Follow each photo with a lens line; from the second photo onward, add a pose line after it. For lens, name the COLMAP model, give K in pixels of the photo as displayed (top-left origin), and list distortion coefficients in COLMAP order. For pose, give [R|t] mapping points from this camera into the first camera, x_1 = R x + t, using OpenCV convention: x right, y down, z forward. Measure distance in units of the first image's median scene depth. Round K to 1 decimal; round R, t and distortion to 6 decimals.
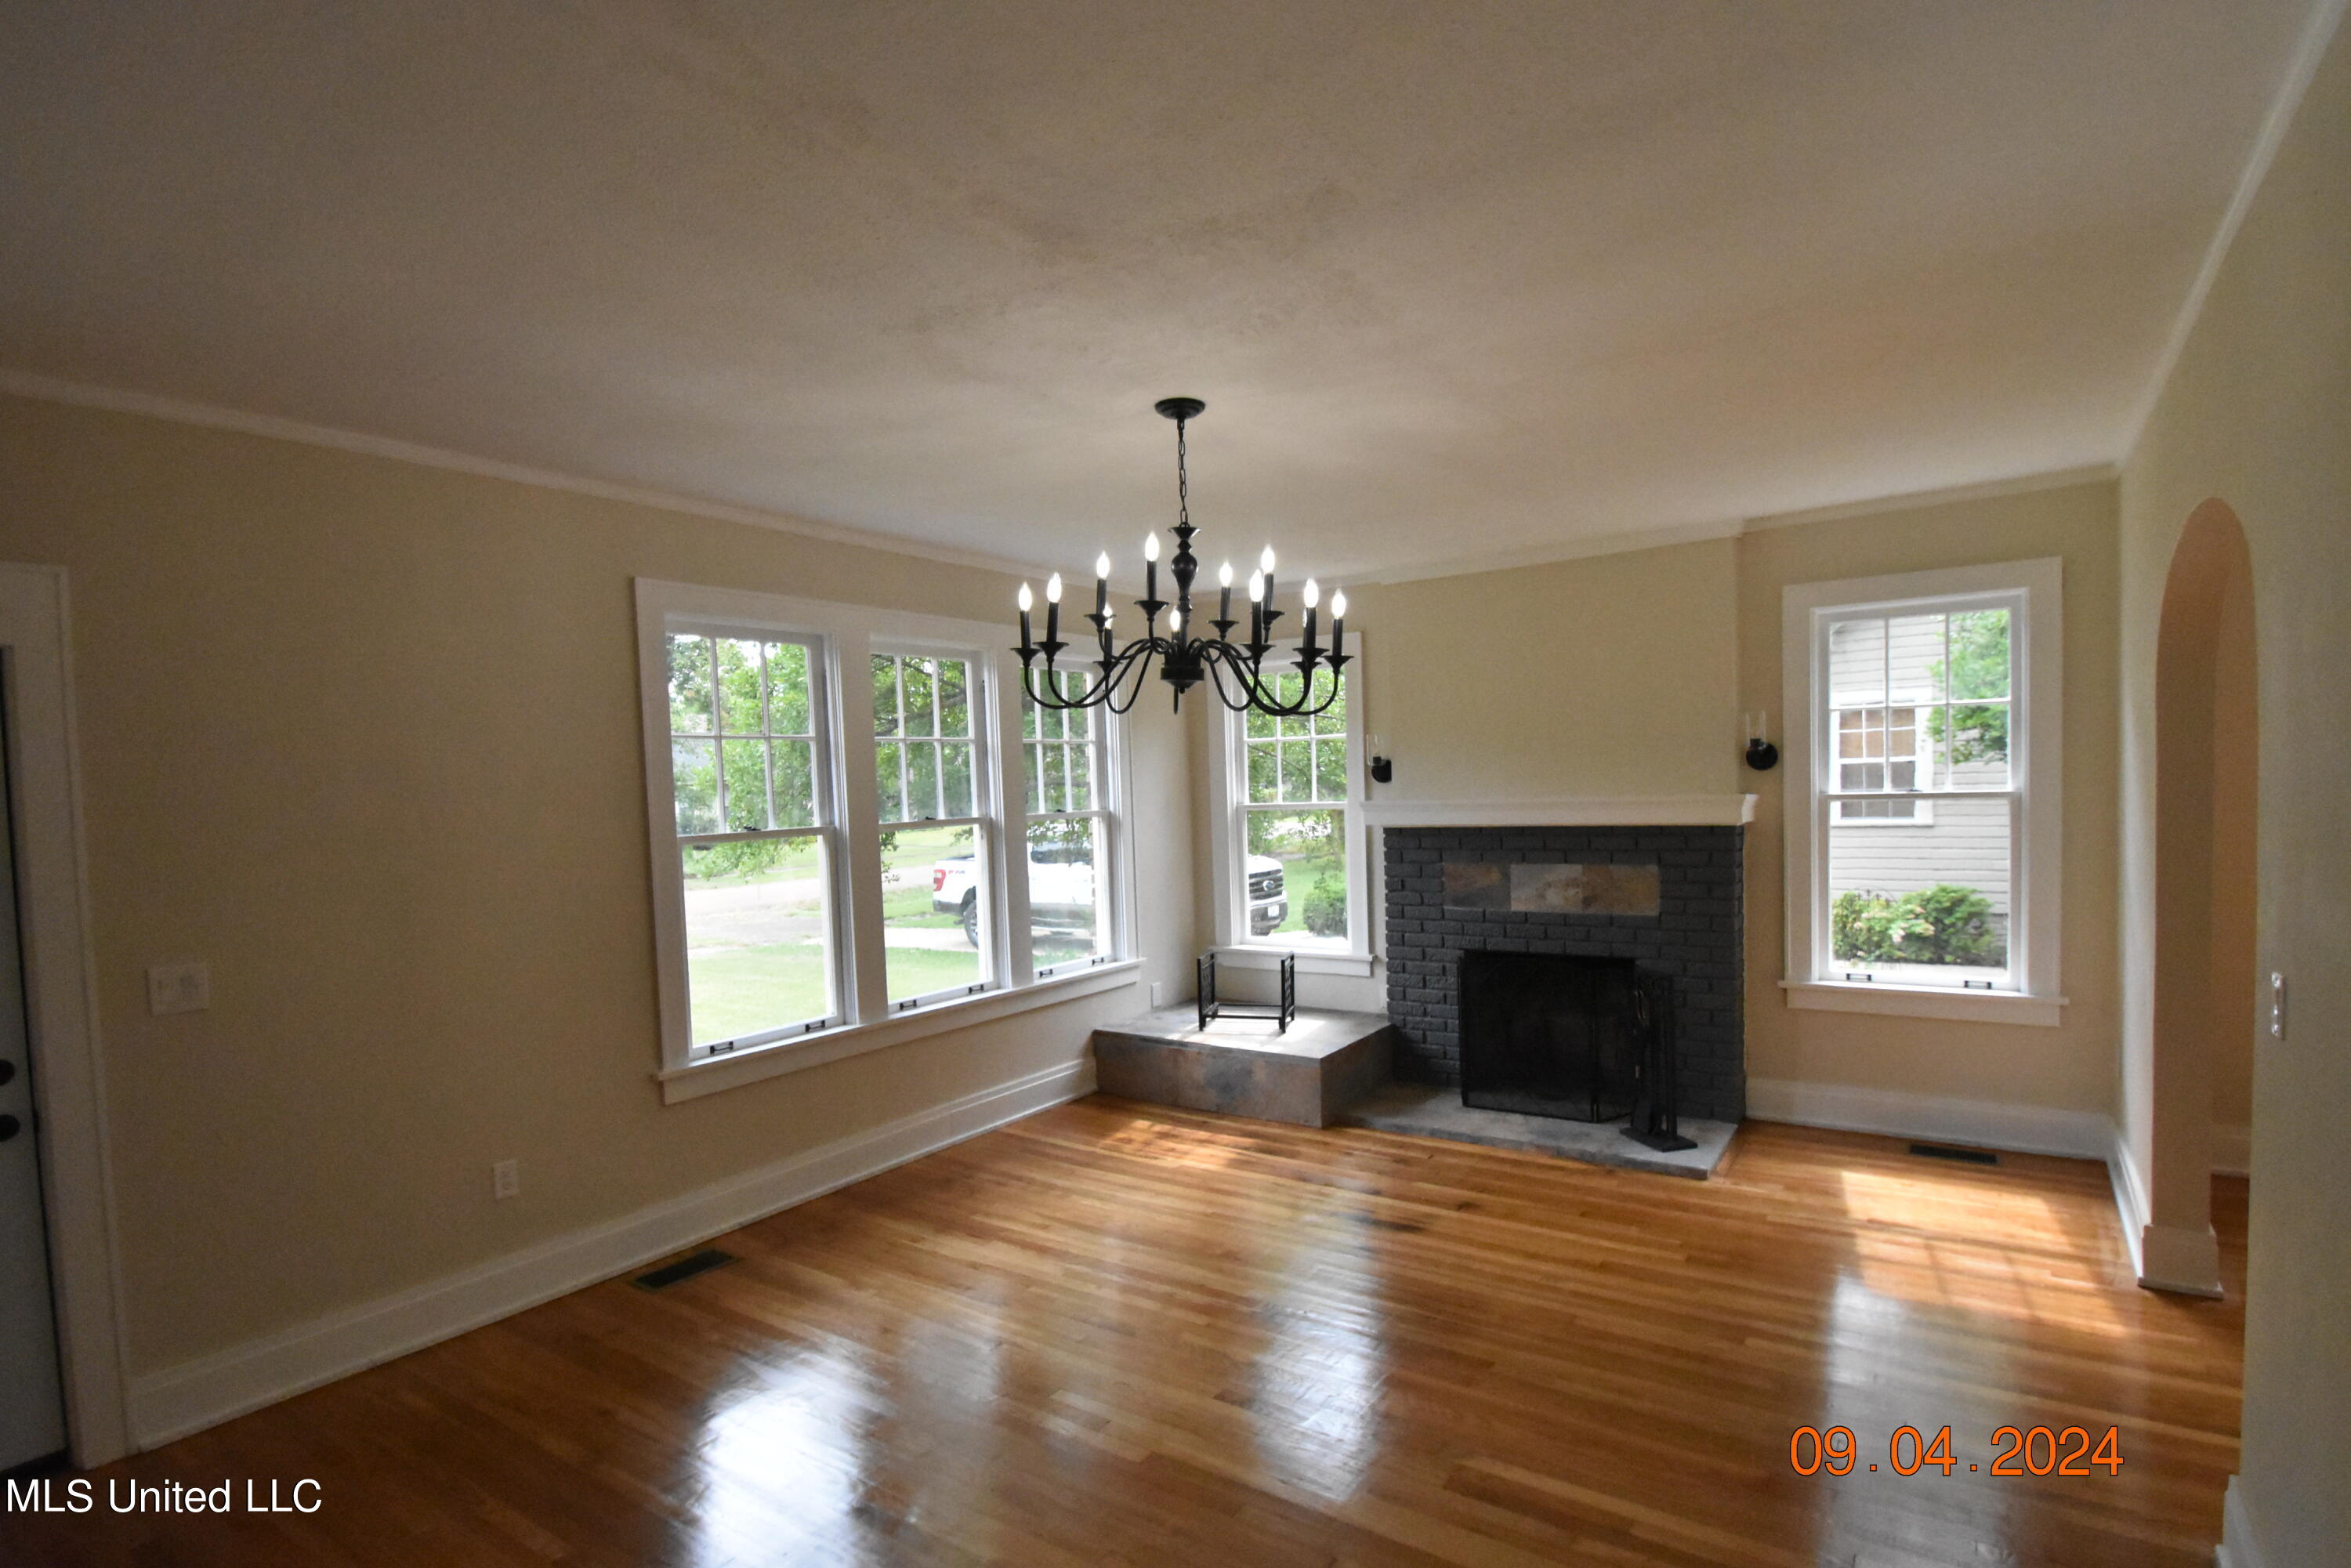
lens RADIAL K [[1210.4, 0, 1169.2], [0, 1210.4, 839.3], [0, 0, 1]] dist [0.014742, -0.000028]
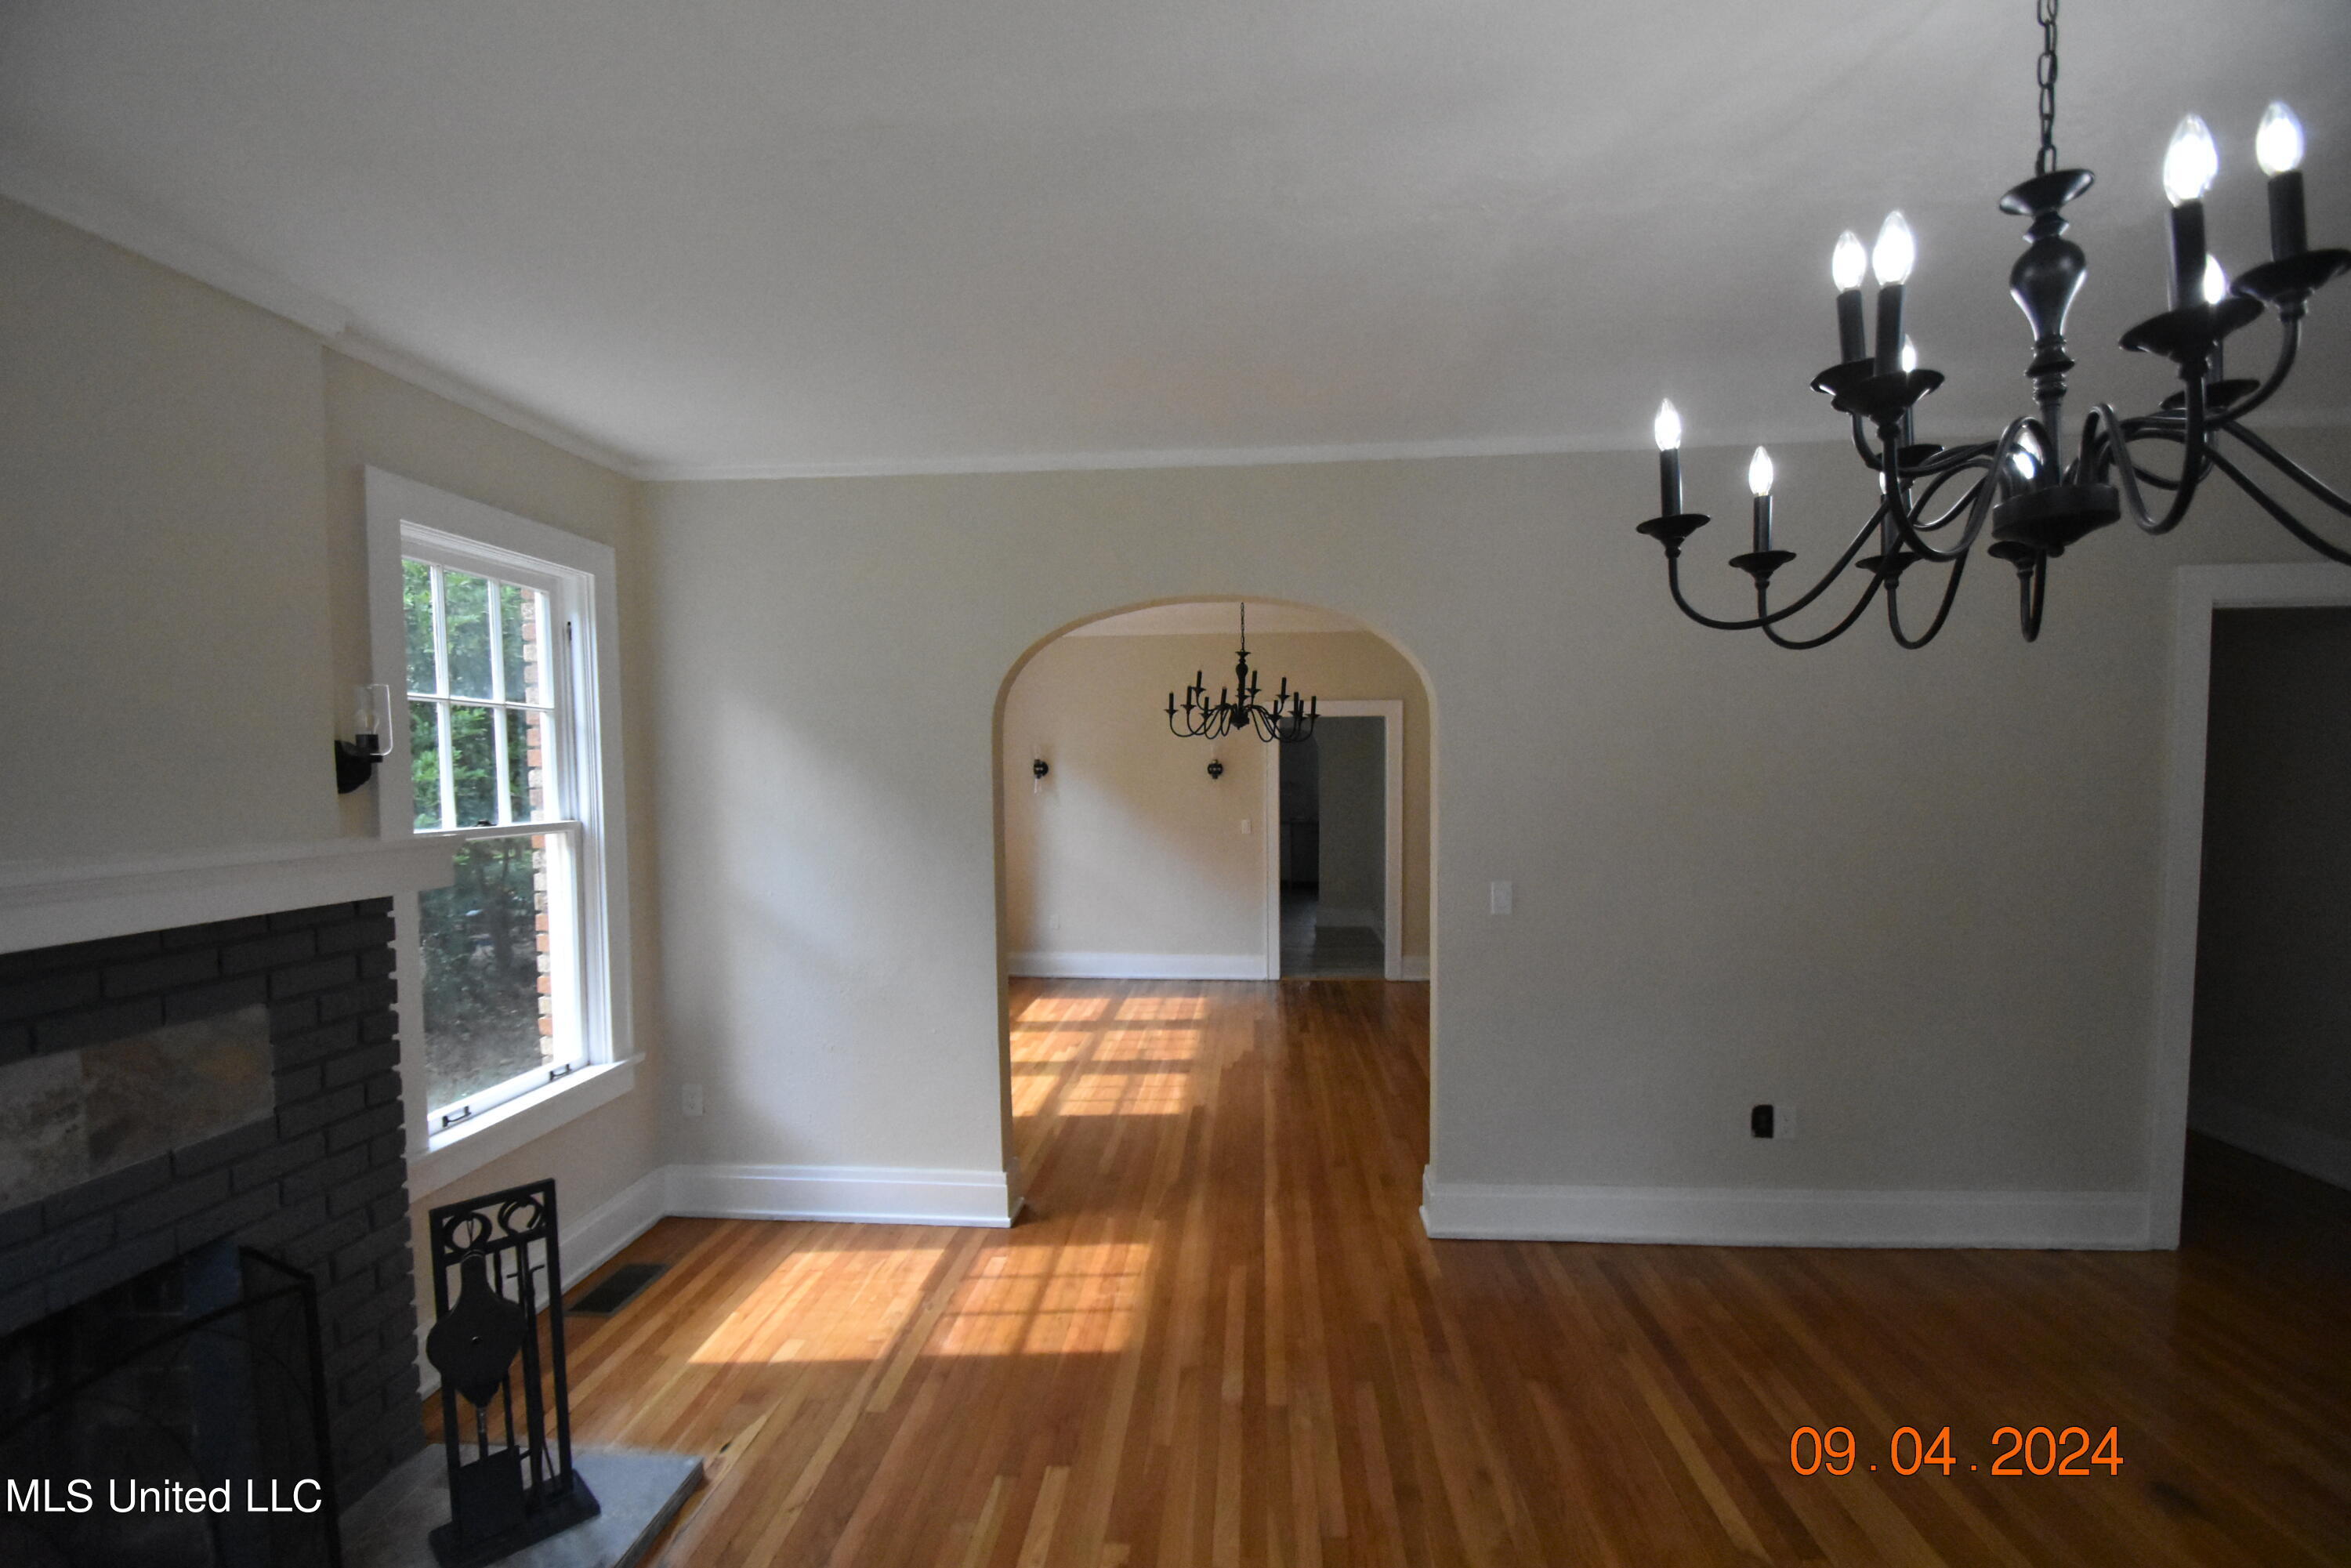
lens RADIAL K [[1031.9, 0, 1172.0], [0, 1031.9, 831.9], [0, 0, 1]] dist [0.004621, -0.005202]
pose [[-0.505992, -0.009543, 0.862485, -0.089557], [0.072578, 0.995922, 0.053598, -0.036846], [-0.859479, 0.089718, -0.503236, 0.888731]]
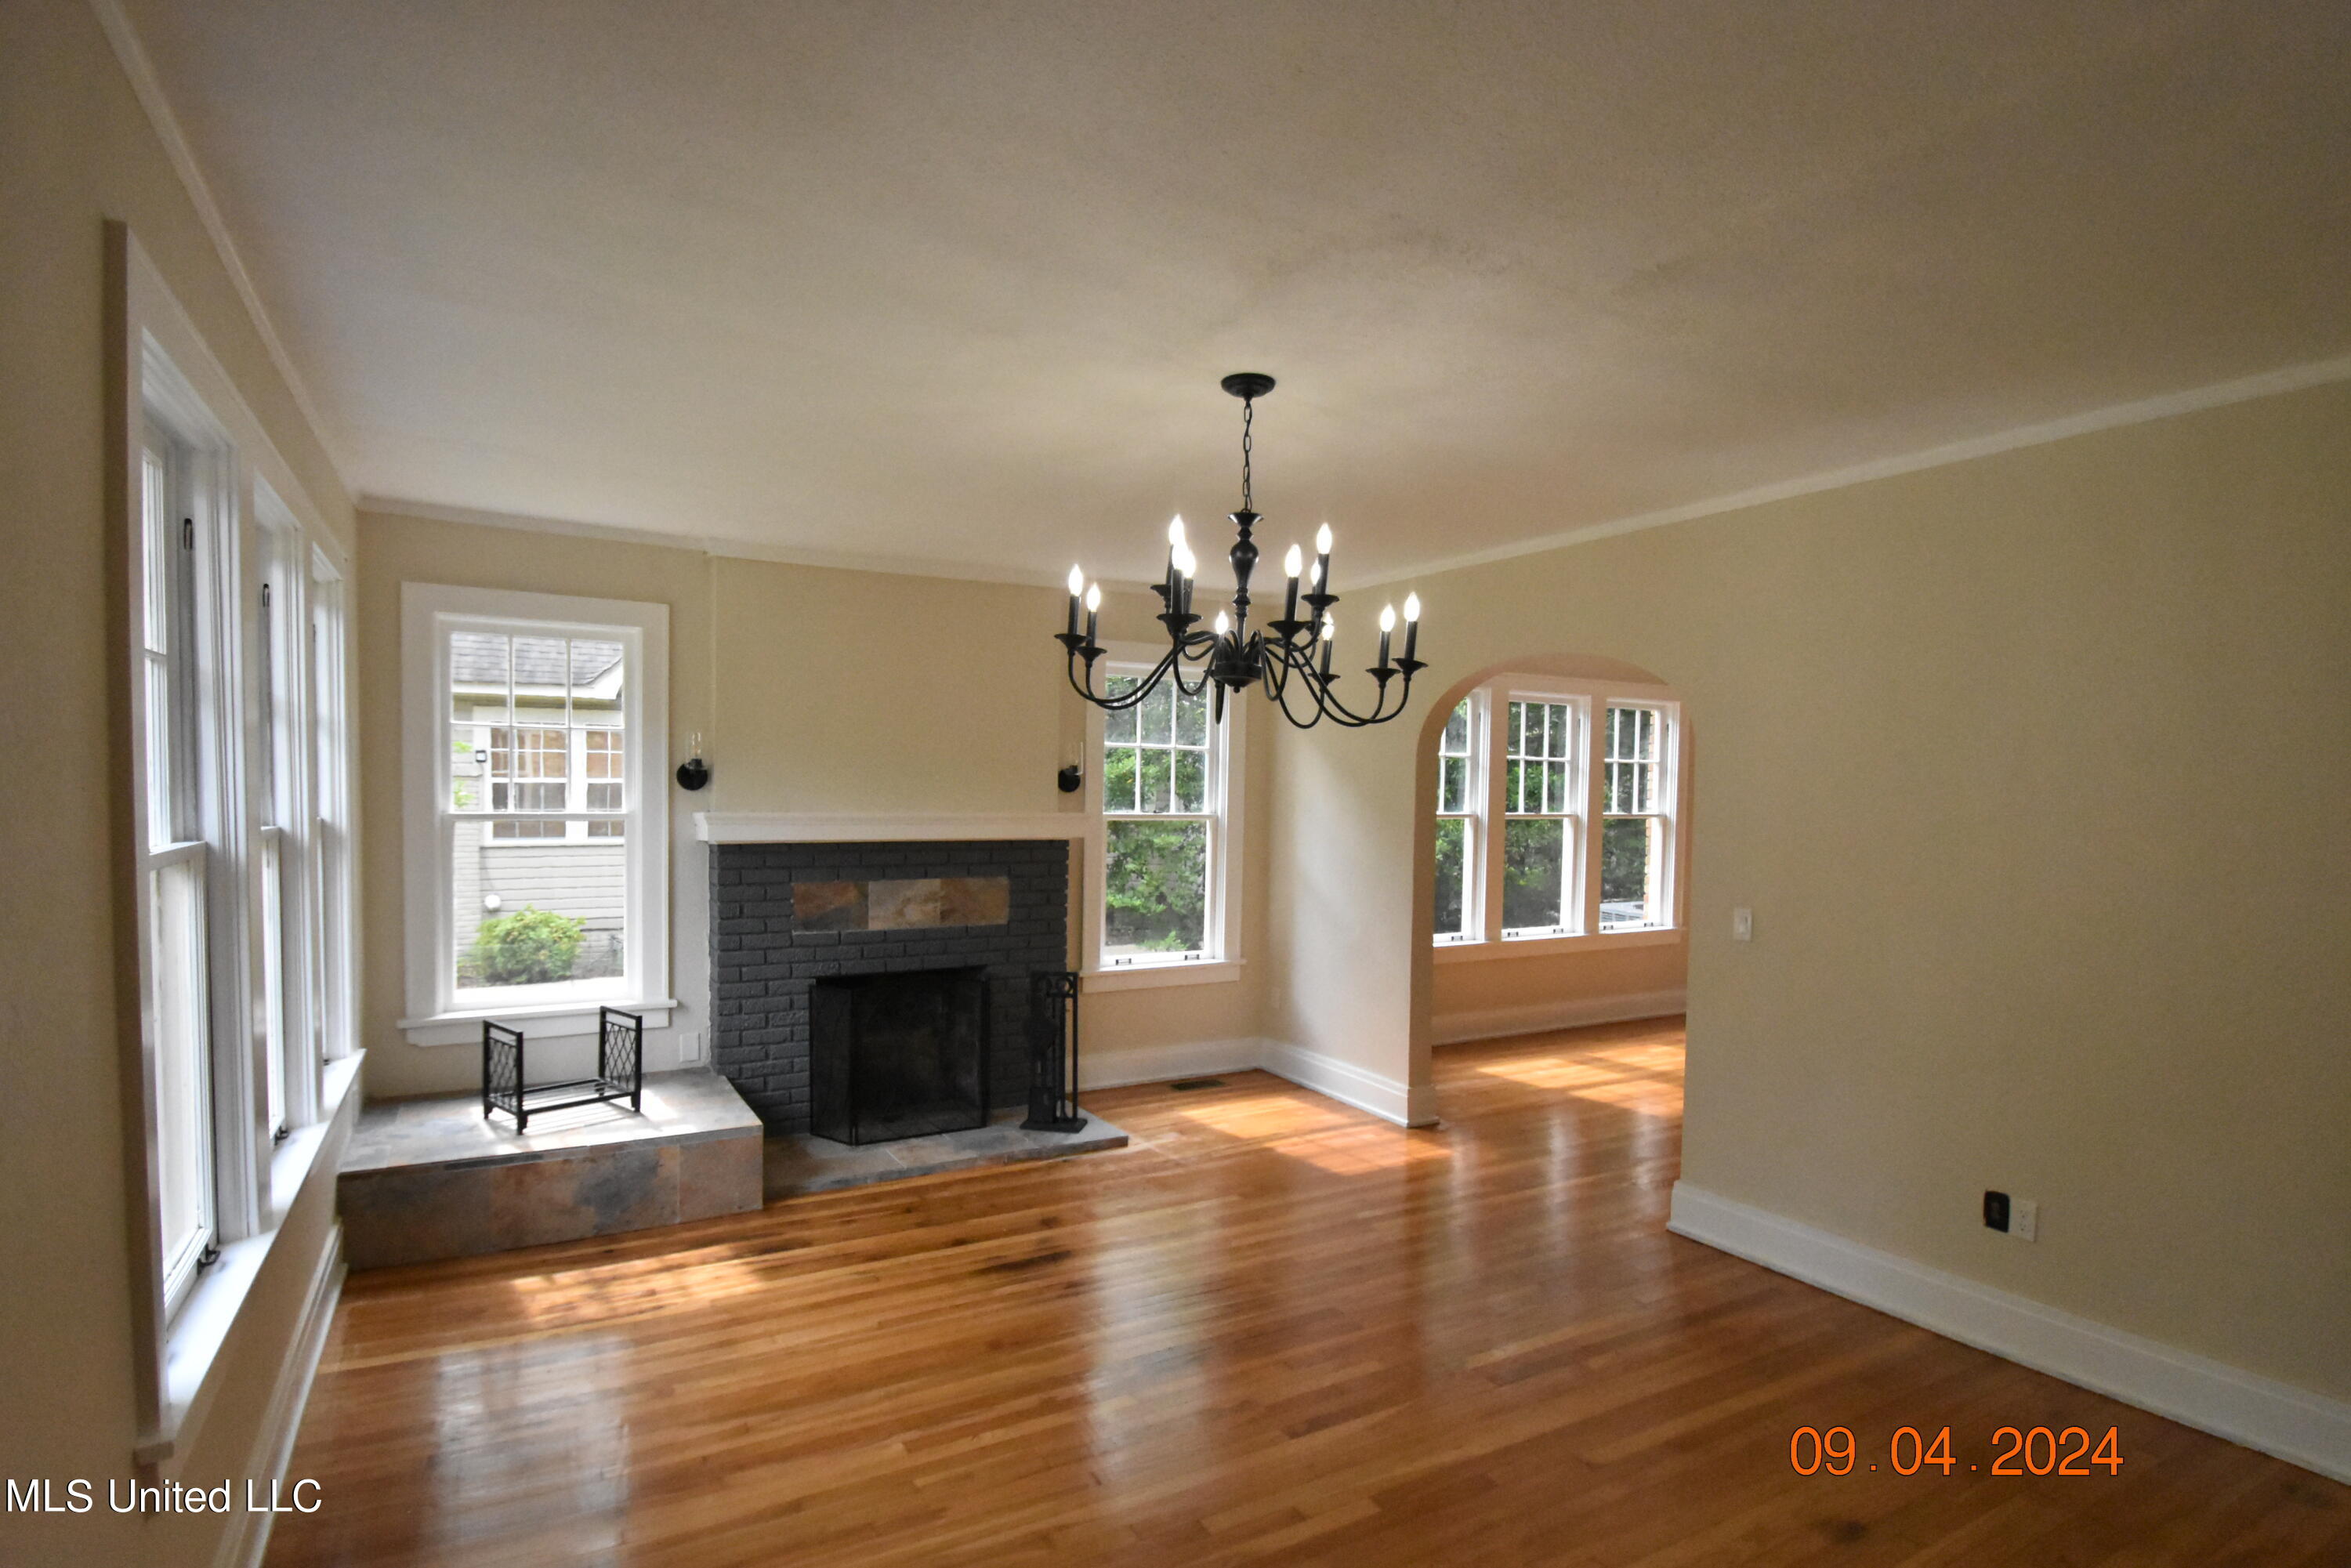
lens RADIAL K [[1210.4, 0, 1195.3], [0, 1210.4, 849.9], [0, 0, 1]] dist [0.014742, -0.000028]
pose [[0.416545, -0.007354, 0.909085, -0.502148], [0.014916, 0.999888, 0.001254, -0.001551], [-0.908993, 0.013038, 0.416608, 0.392956]]
